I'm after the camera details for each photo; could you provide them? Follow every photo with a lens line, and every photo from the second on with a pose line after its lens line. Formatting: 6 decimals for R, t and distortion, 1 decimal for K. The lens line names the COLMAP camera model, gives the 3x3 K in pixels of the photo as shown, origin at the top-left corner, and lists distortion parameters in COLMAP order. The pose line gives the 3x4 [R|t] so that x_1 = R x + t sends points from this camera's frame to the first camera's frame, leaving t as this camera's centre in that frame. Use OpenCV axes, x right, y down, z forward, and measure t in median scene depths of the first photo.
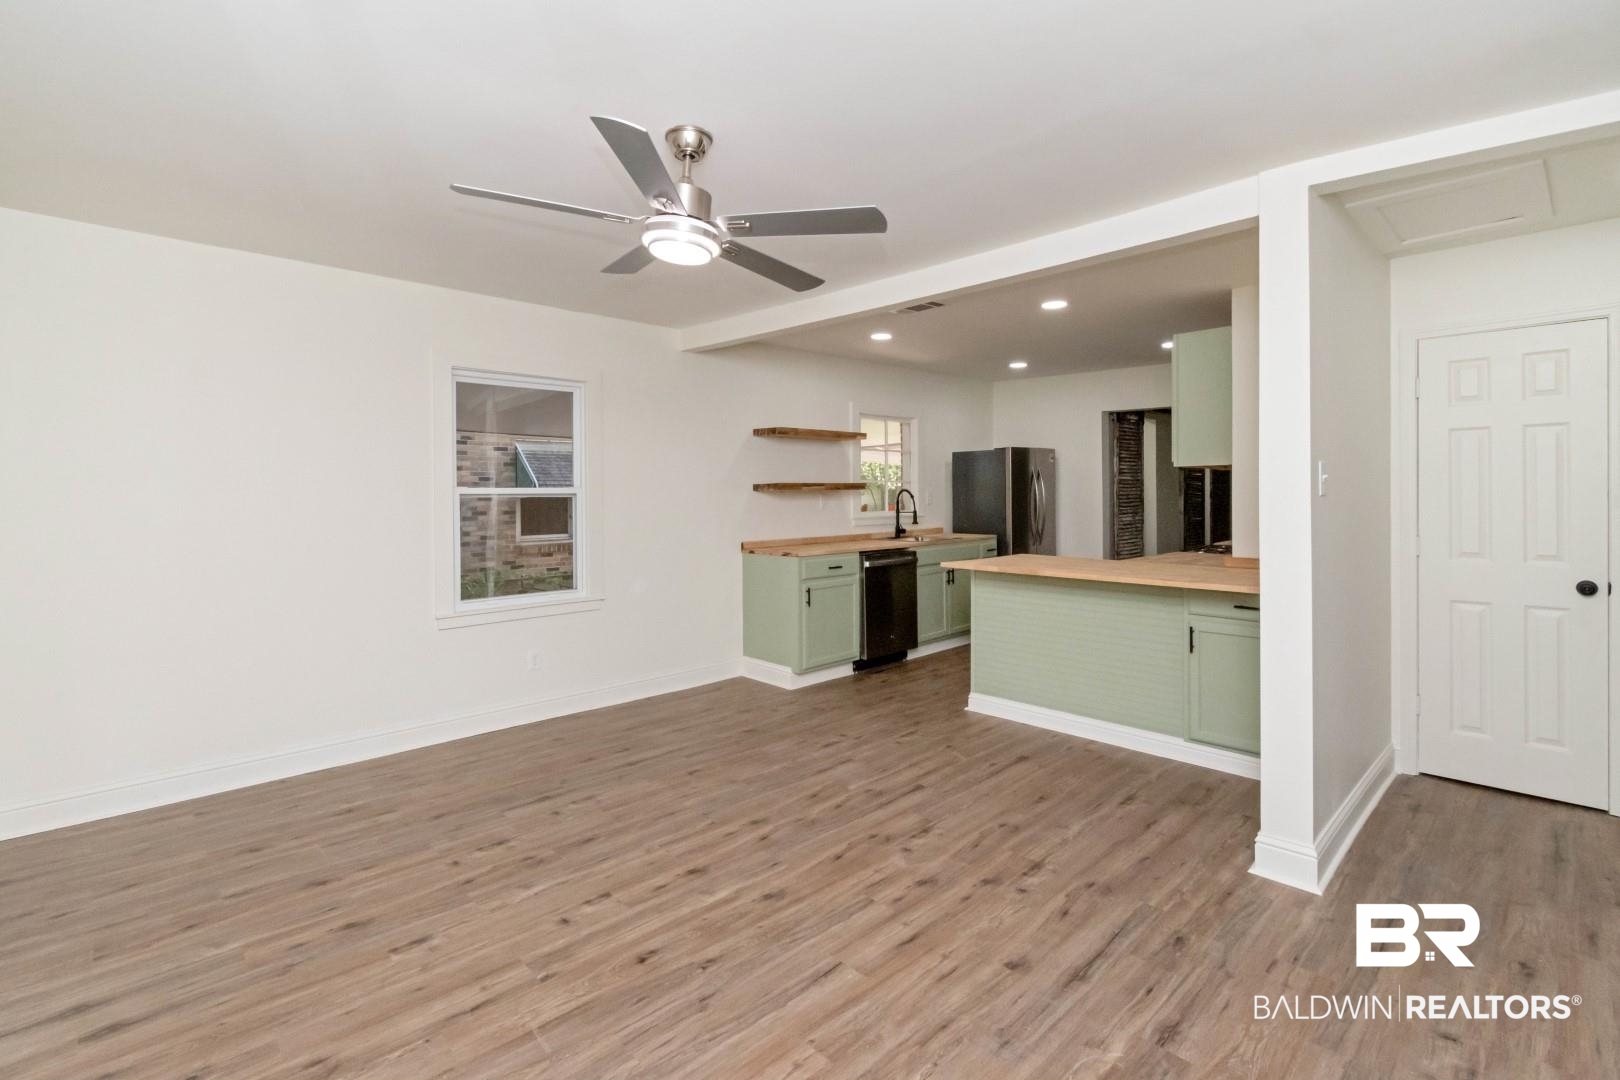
lens RADIAL K [[739.9, 0, 830.1], [0, 739.9, 496.8], [0, 0, 1]] dist [0.007449, -0.001820]
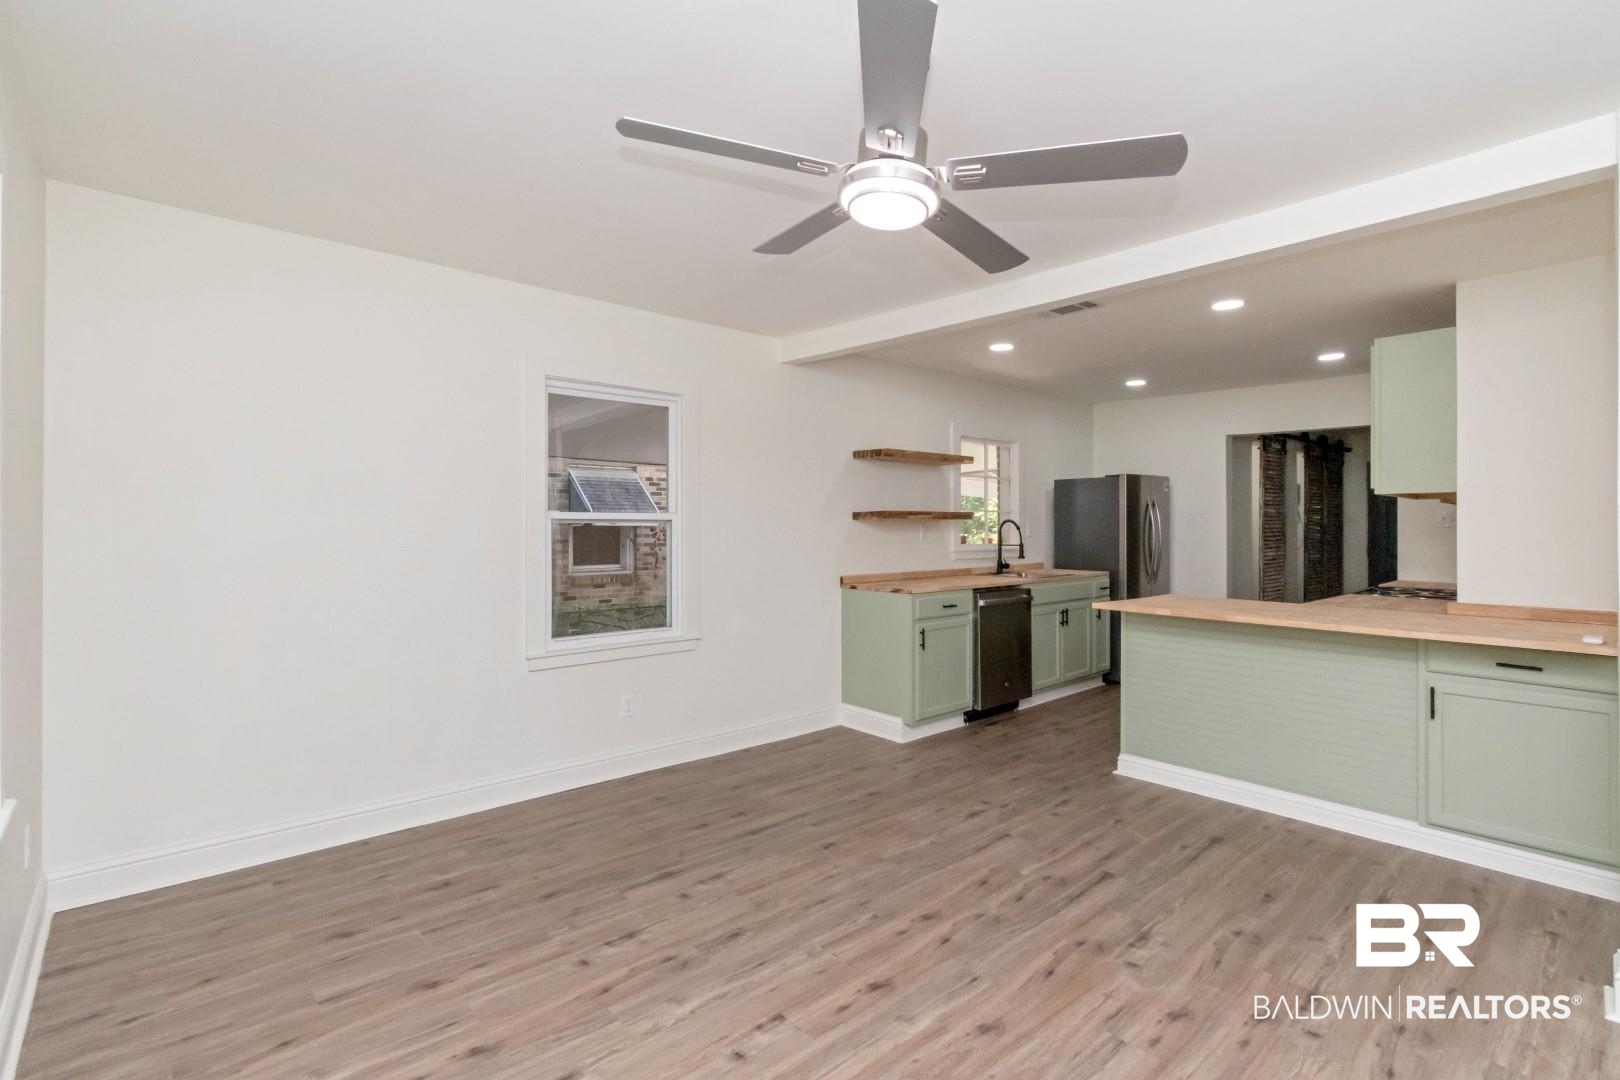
lens RADIAL K [[739.9, 0, 809.8], [0, 739.9, 530.7], [0, 0, 1]] dist [0.007449, -0.001820]
pose [[0.998793, 0.009606, -0.048176, -0.165302], [-0.009519, 0.999953, 0.002025, 0.006137], [0.048193, -0.001564, 0.998837, 0.141696]]
